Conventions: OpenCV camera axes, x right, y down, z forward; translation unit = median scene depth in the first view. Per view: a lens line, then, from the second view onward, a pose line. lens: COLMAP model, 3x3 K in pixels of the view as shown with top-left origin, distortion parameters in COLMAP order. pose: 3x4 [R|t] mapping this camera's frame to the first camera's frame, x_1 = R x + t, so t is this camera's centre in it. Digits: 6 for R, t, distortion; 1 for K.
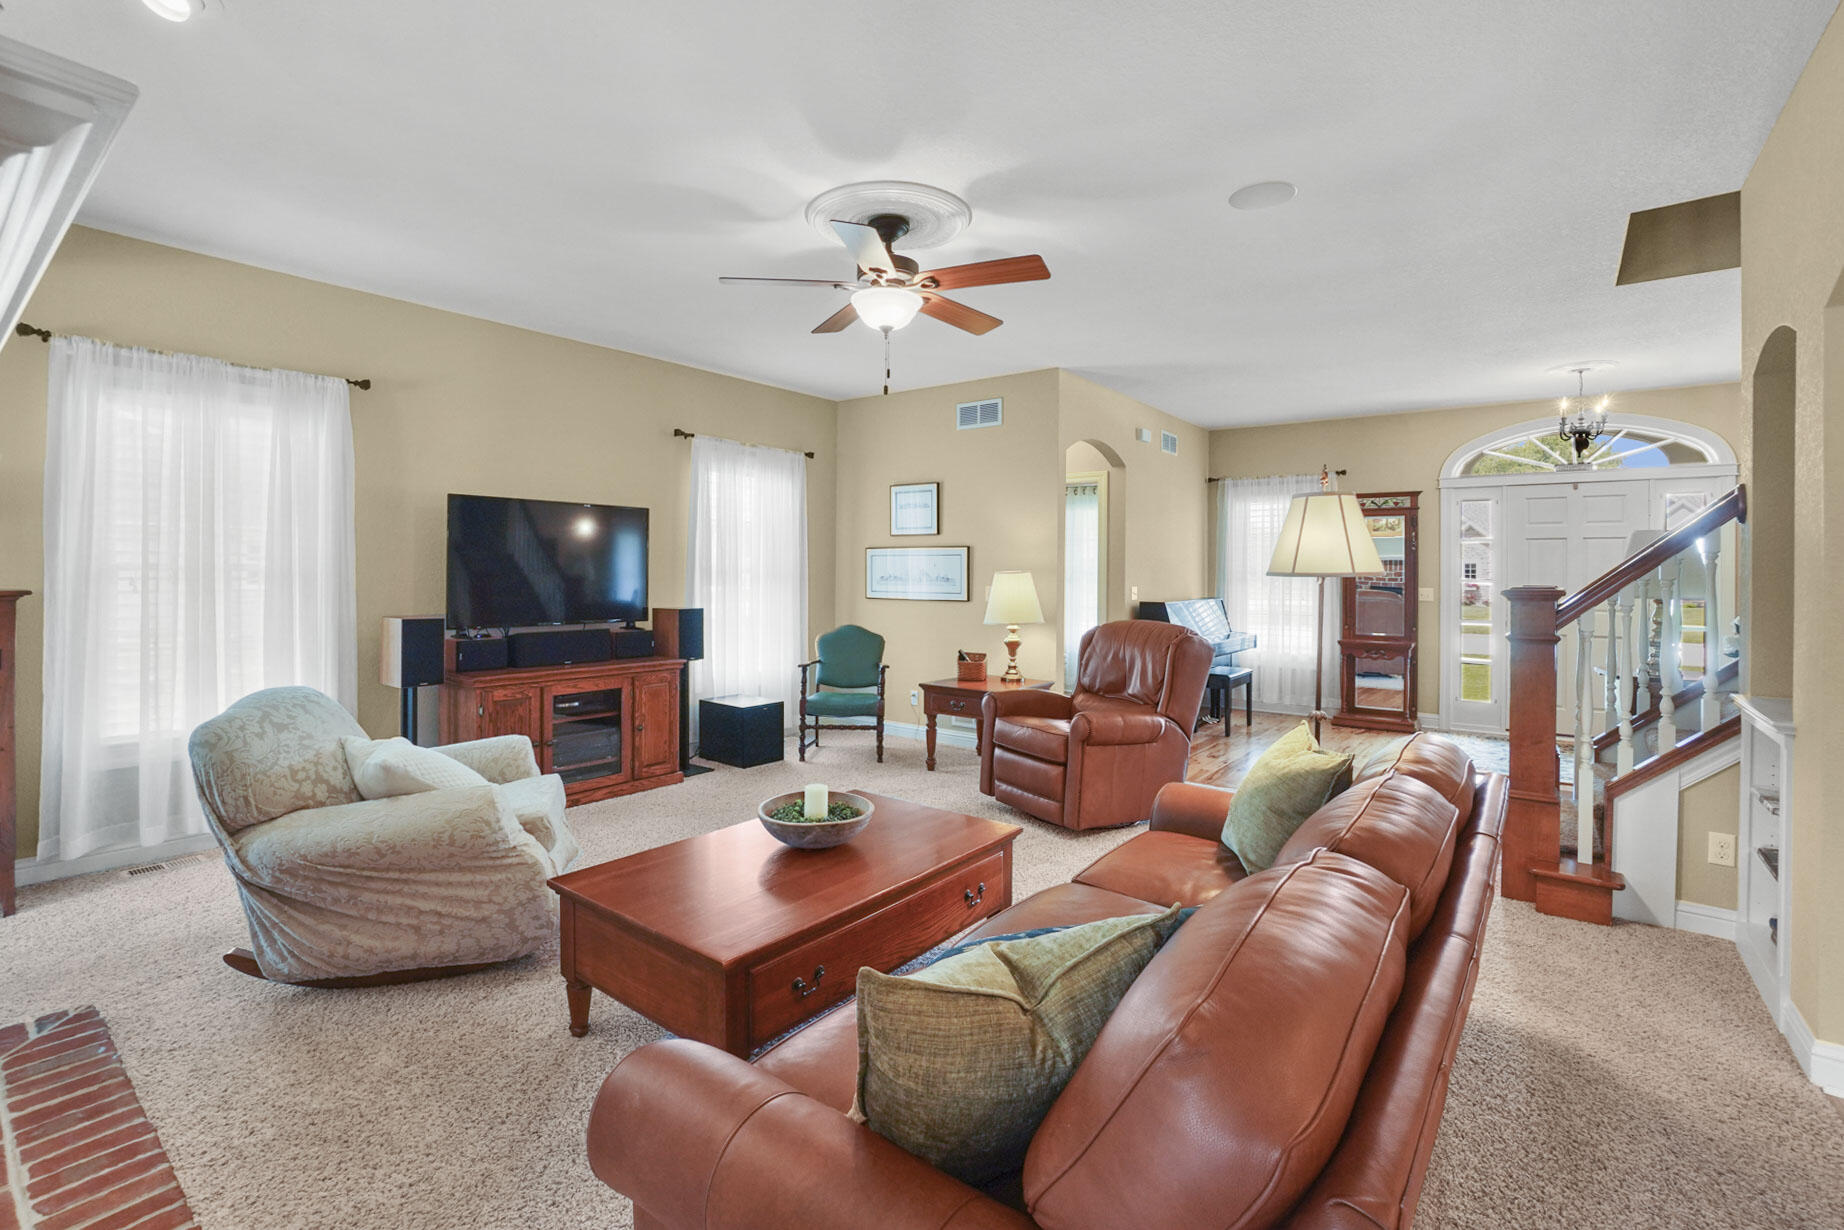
lens RADIAL K [[803.7, 0, 908.9], [0, 803.7, 576.6], [0, 0, 1]] dist [-0.013458, 0.000486]
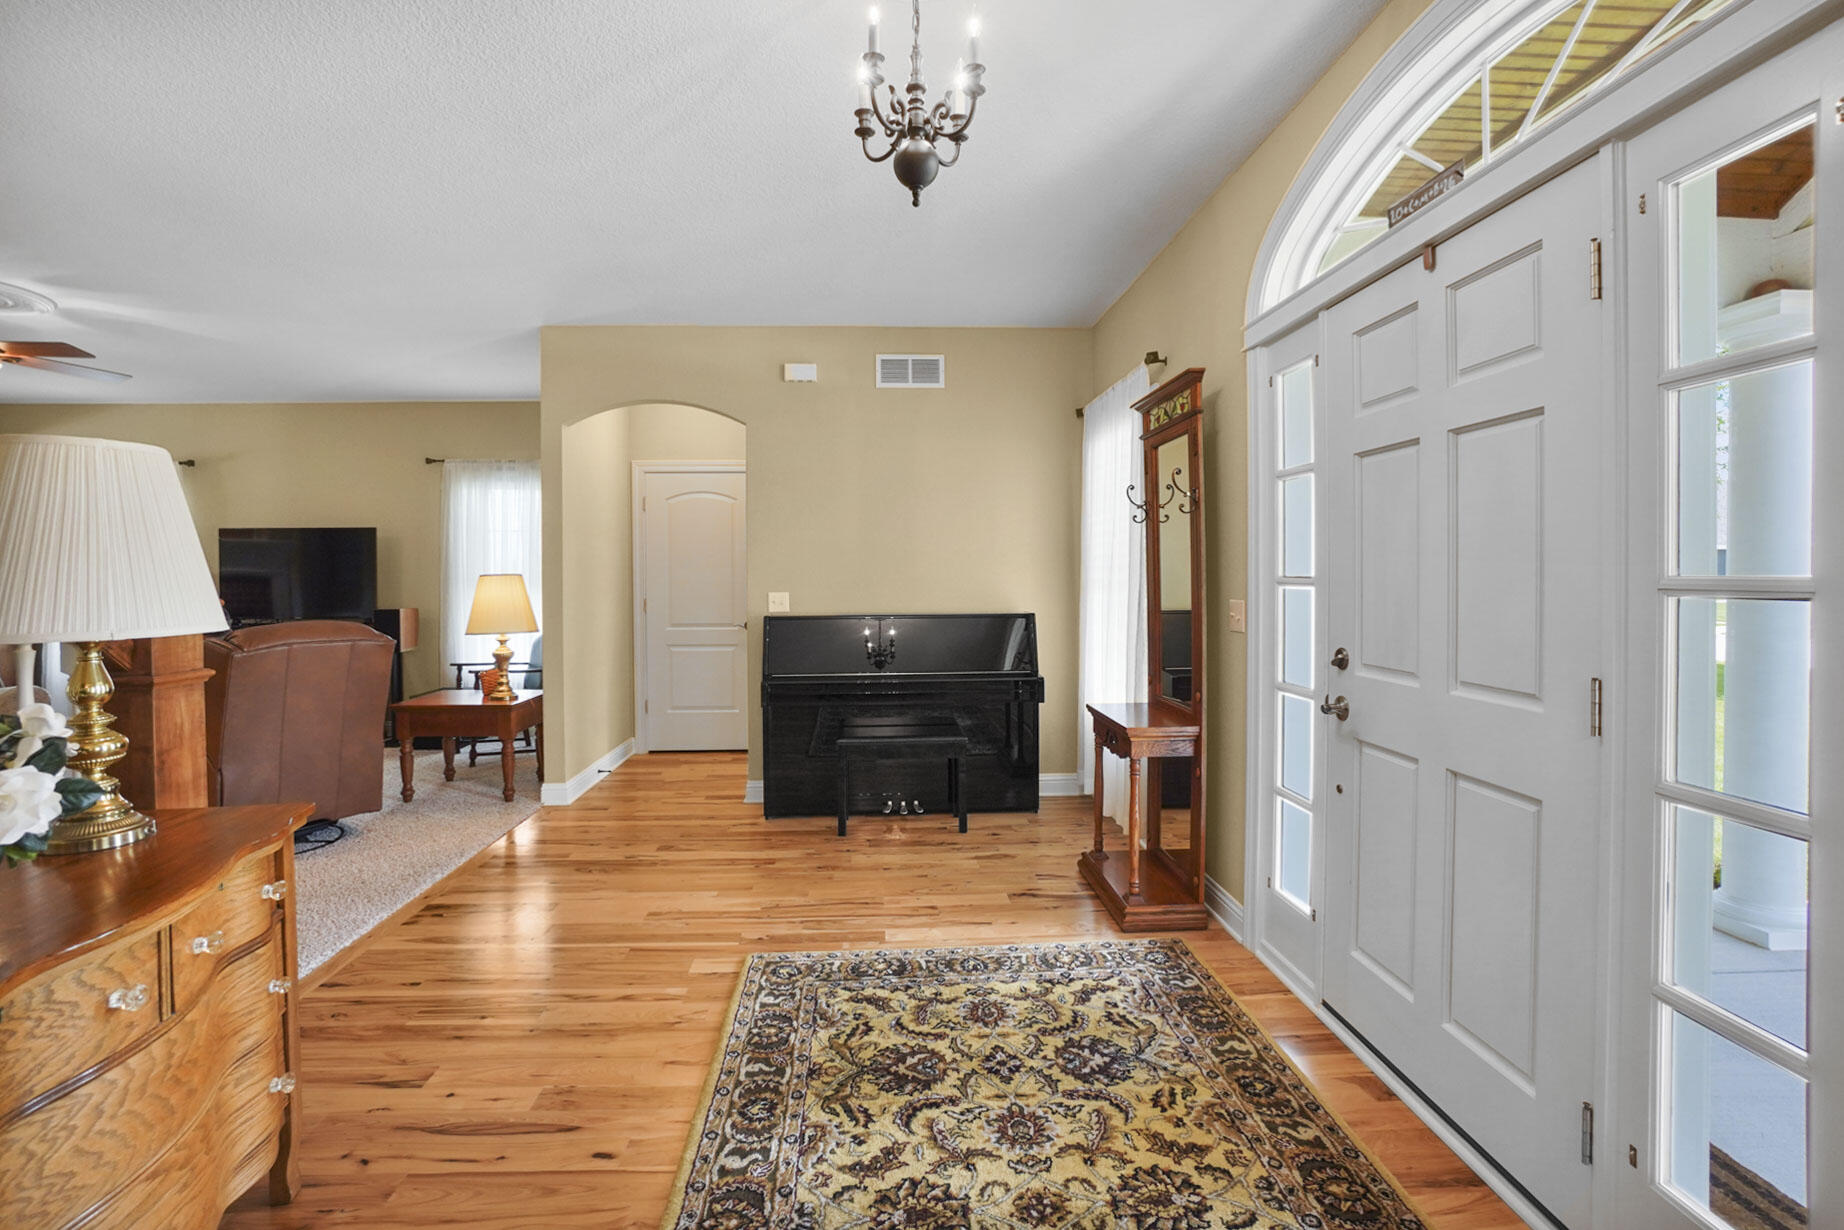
lens RADIAL K [[803.7, 0, 908.9], [0, 803.7, 576.6], [0, 0, 1]] dist [-0.013458, 0.000486]
pose [[0.648218, -0.010510, -0.761382, 1.077428], [0.005713, 0.999944, -0.008939, 0.006215], [0.761433, 0.001445, 0.648242, 0.787241]]
